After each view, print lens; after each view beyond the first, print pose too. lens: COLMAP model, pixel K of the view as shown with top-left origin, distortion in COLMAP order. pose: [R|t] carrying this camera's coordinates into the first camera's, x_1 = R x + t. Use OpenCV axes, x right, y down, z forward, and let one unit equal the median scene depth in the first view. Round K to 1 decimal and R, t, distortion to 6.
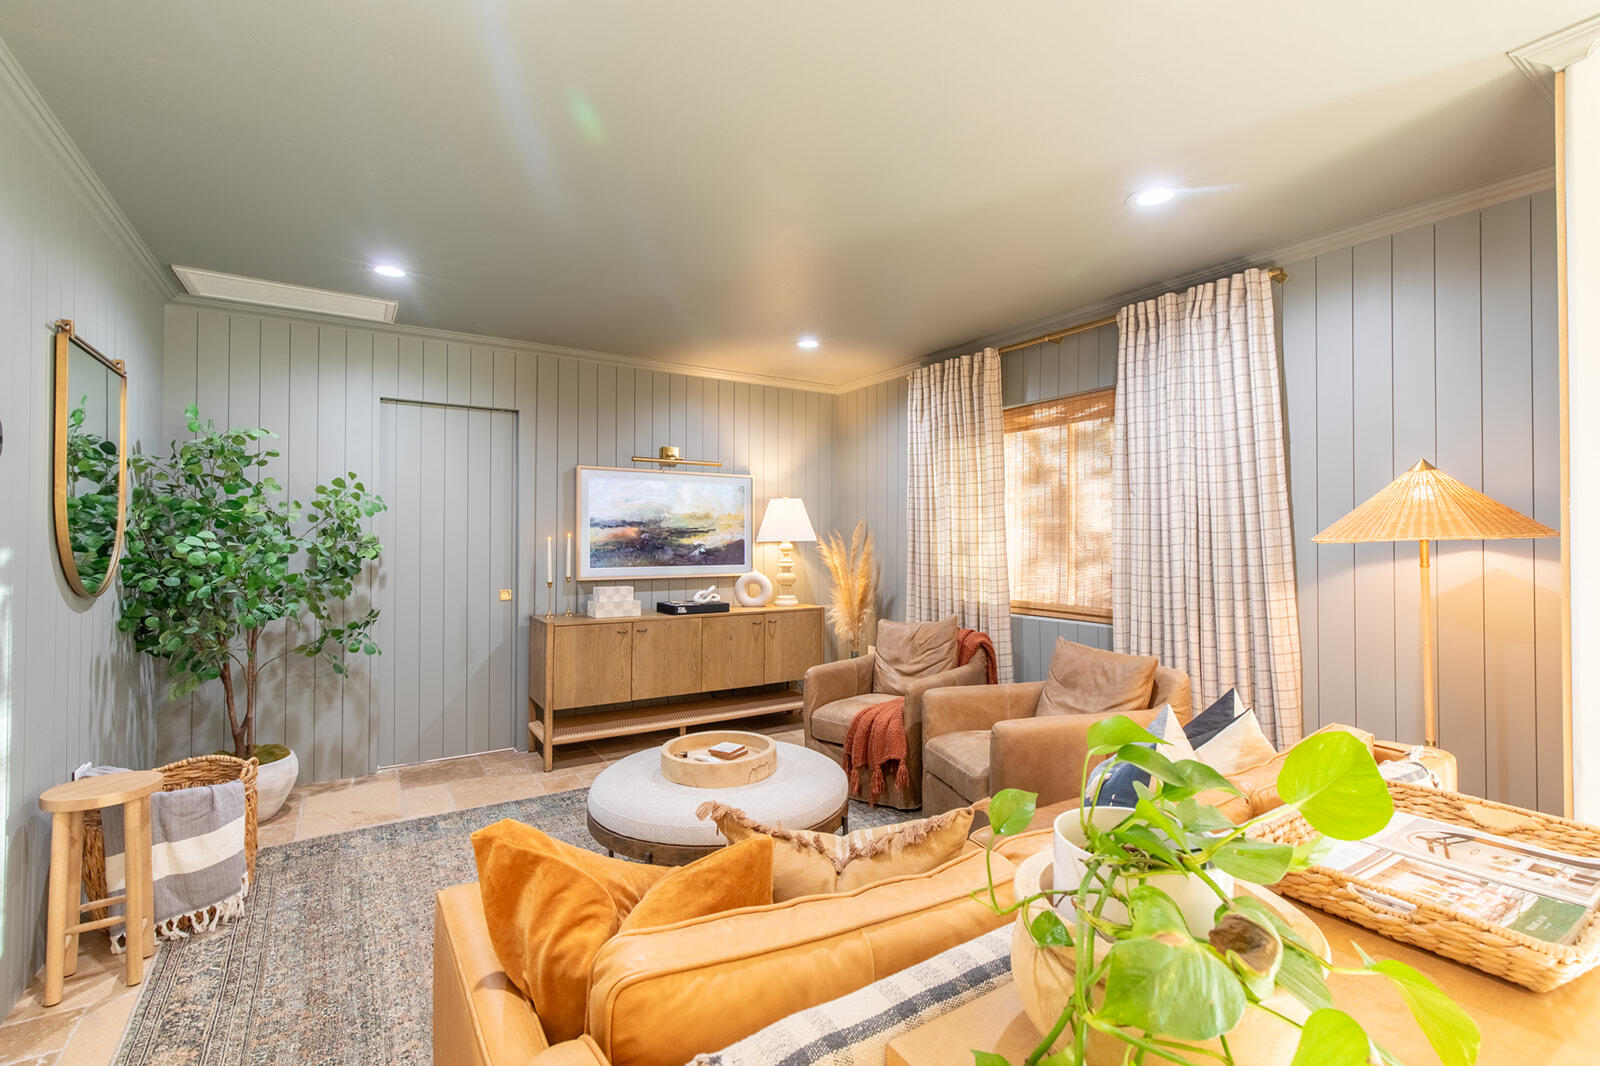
lens RADIAL K [[716.0, 0, 804.1], [0, 716.0, 530.0], [0, 0, 1]] dist [0.005812, -0.001557]
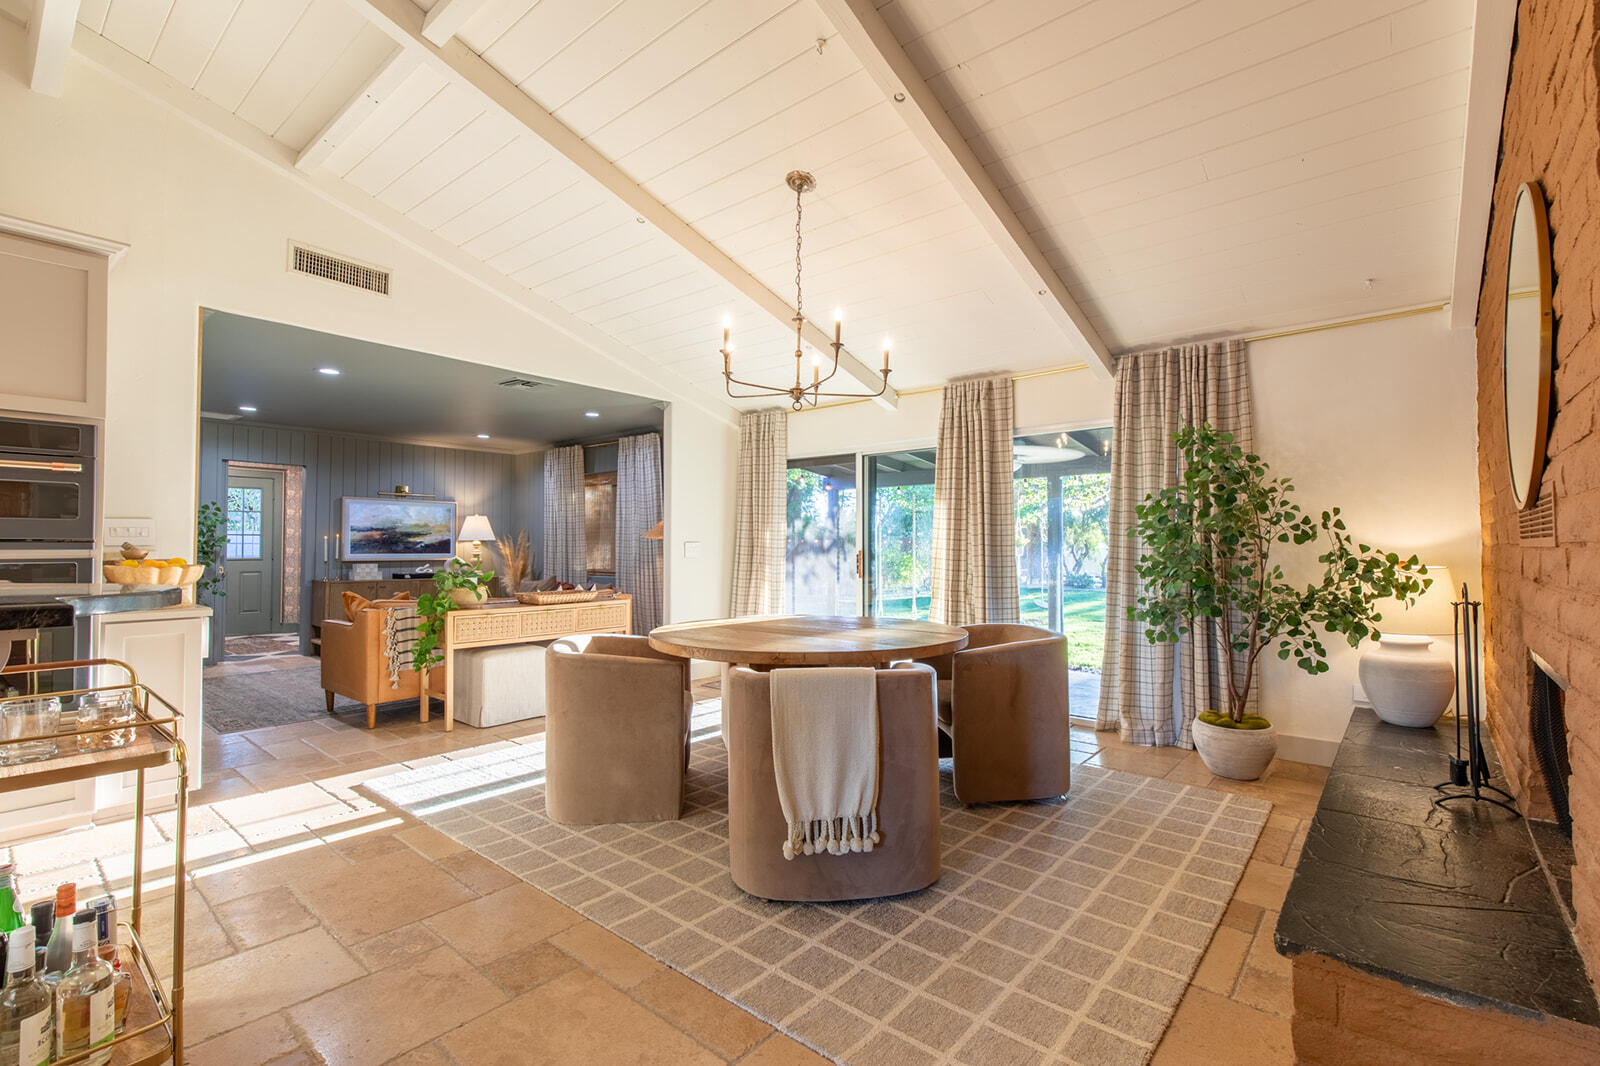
lens RADIAL K [[716.0, 0, 807.7], [0, 716.0, 526.6], [0, 0, 1]] dist [0.005812, -0.001557]
pose [[0.953280, 0.008847, 0.301958, 0.288995], [-0.004402, 0.999872, -0.015399, 0.008441], [-0.302056, 0.013350, 0.953197, -1.227203]]
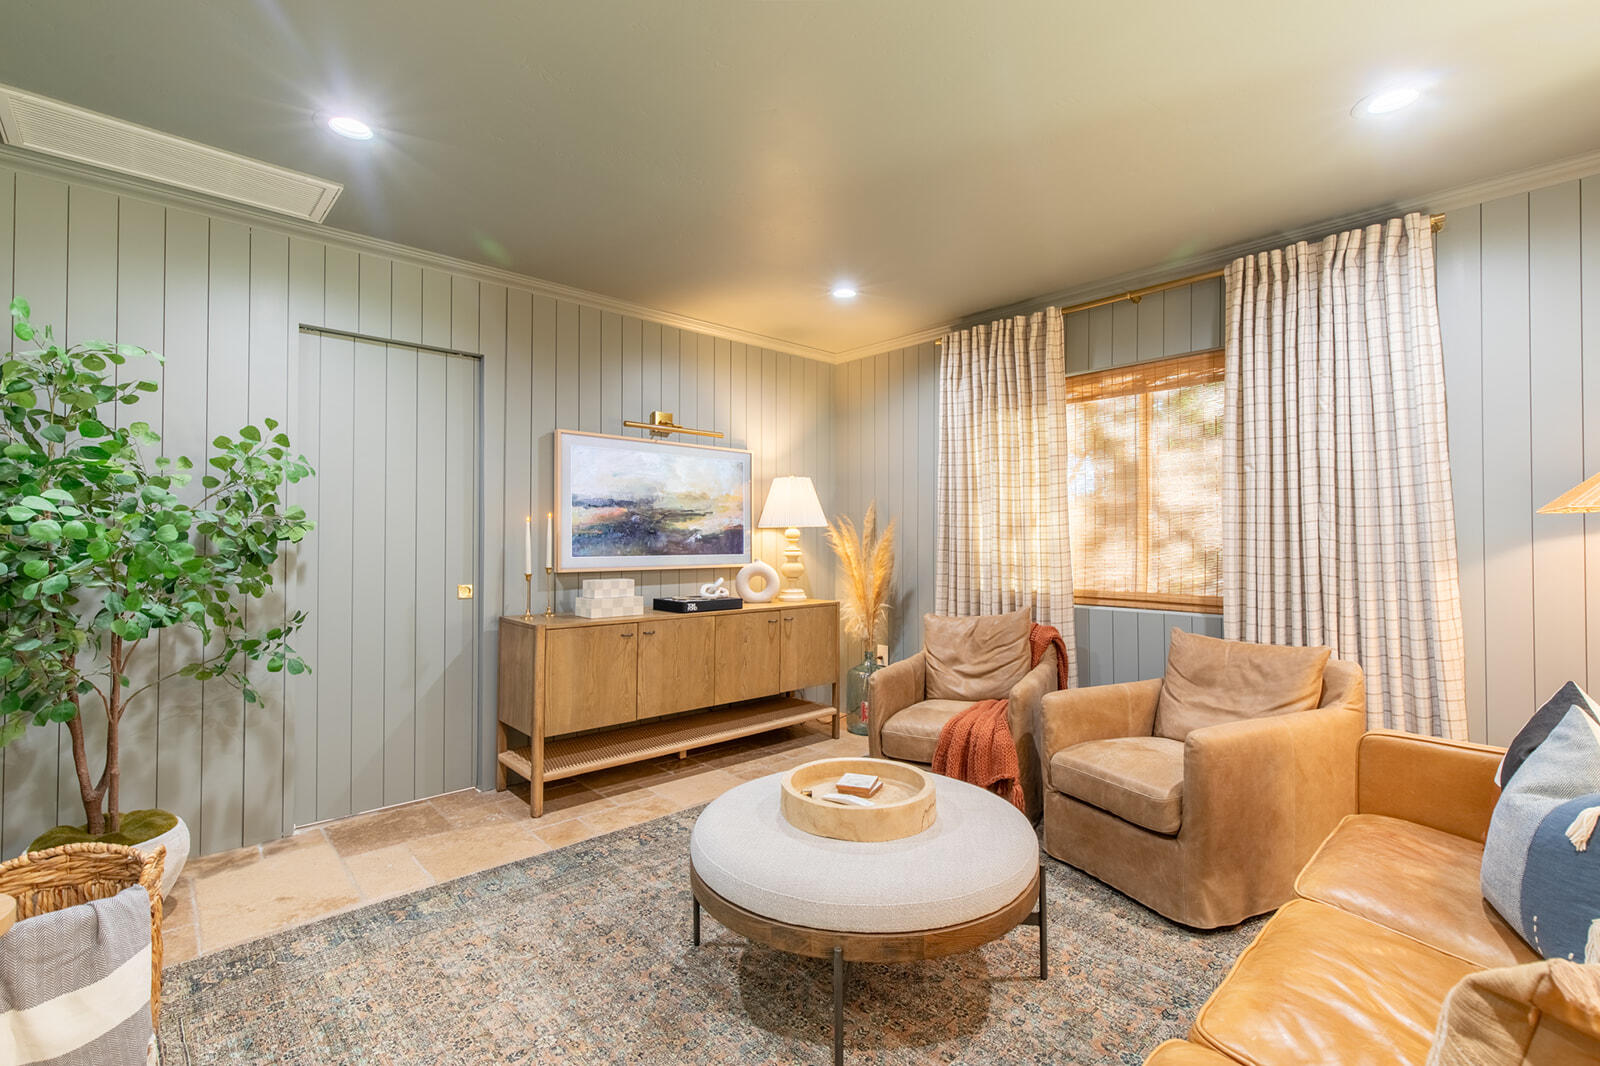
lens RADIAL K [[716.0, 0, 805.8], [0, 716.0, 529.8], [0, 0, 1]] dist [0.005812, -0.001557]
pose [[0.983849, 0.002502, 0.178984, -0.216410], [-0.002230, 0.999996, -0.001719, 0.027417], [-0.178988, 0.001292, 0.983850, 0.187509]]
